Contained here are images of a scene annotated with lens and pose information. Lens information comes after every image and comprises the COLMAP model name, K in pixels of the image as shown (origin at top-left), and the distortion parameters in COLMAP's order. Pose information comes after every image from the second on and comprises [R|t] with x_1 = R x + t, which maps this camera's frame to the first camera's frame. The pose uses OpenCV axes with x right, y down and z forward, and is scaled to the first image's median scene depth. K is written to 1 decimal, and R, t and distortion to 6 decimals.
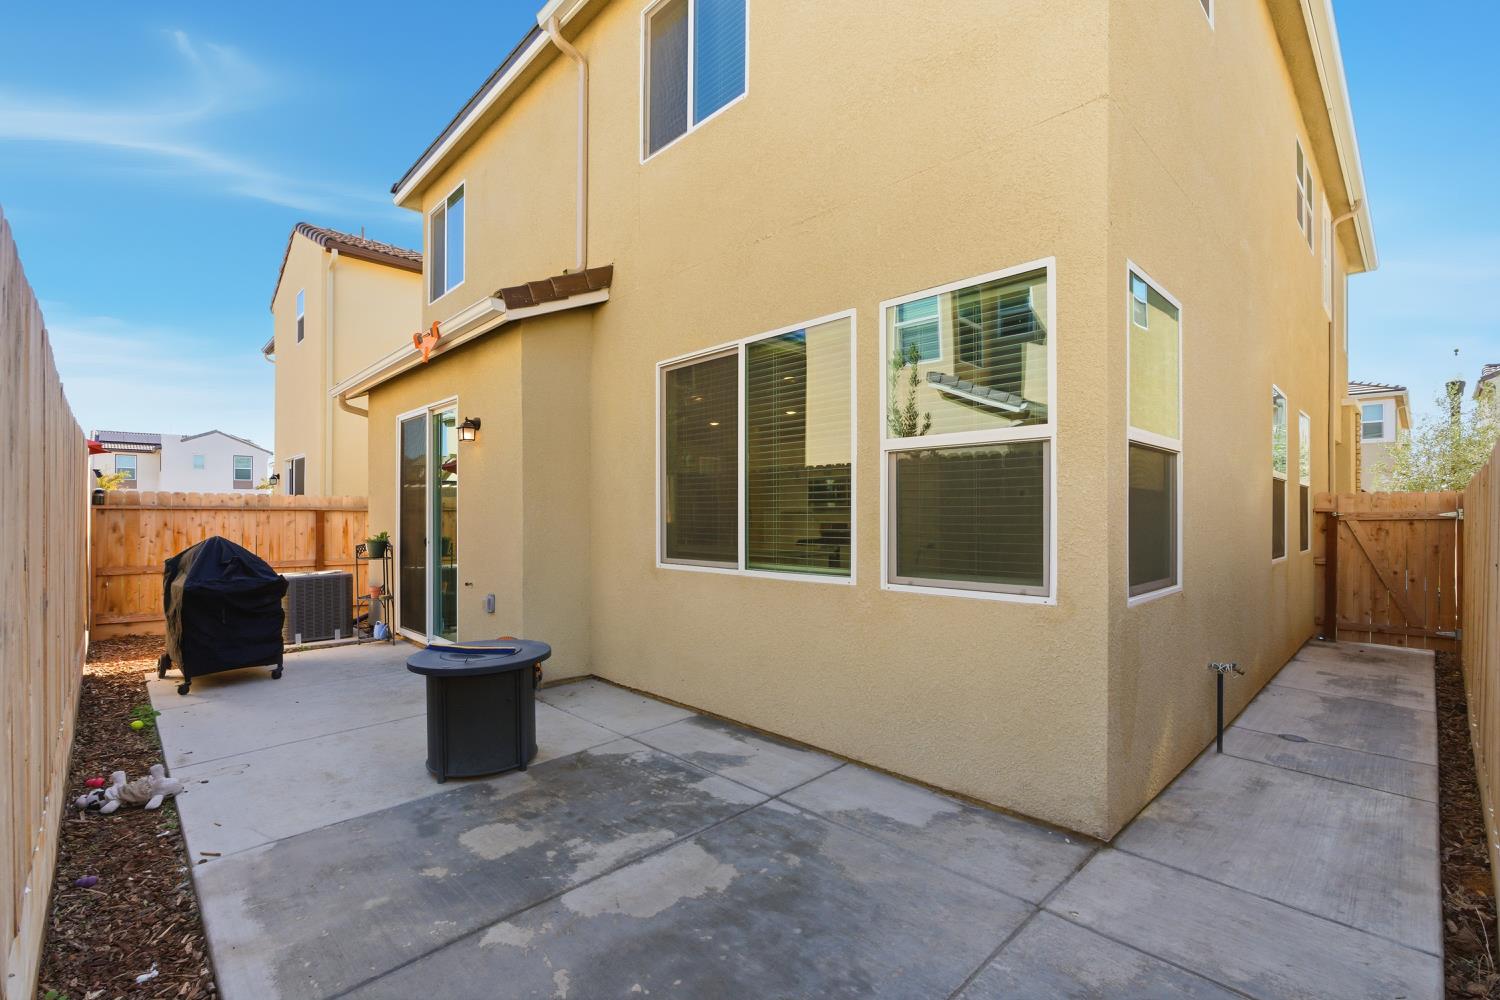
lens RADIAL K [[659.3, 0, 747.8], [0, 659.3, 506.5], [0, 0, 1]] dist [-0.003890, 0.000589]
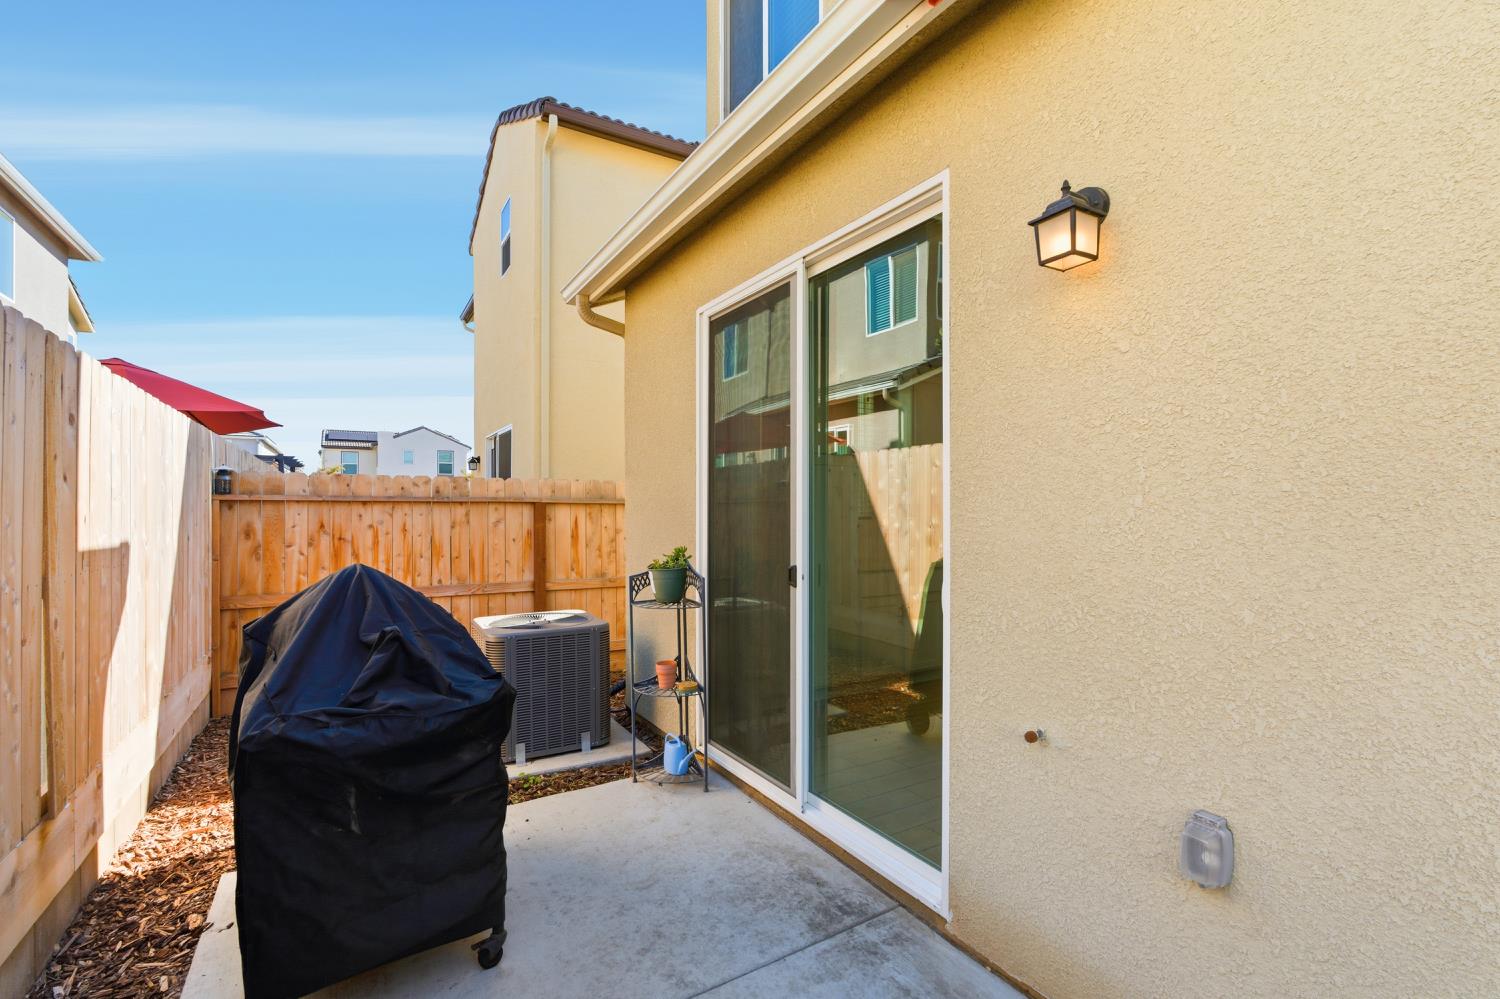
lens RADIAL K [[657.7, 0, 750.0], [0, 657.7, 499.5], [0, 0, 1]] dist [-0.005170, 0.000100]
pose [[0.975244, -0.002626, -0.221114, -0.354304], [0.002681, 0.999996, -0.000051, 0.003714], [0.221113, -0.000543, 0.975248, 0.485262]]
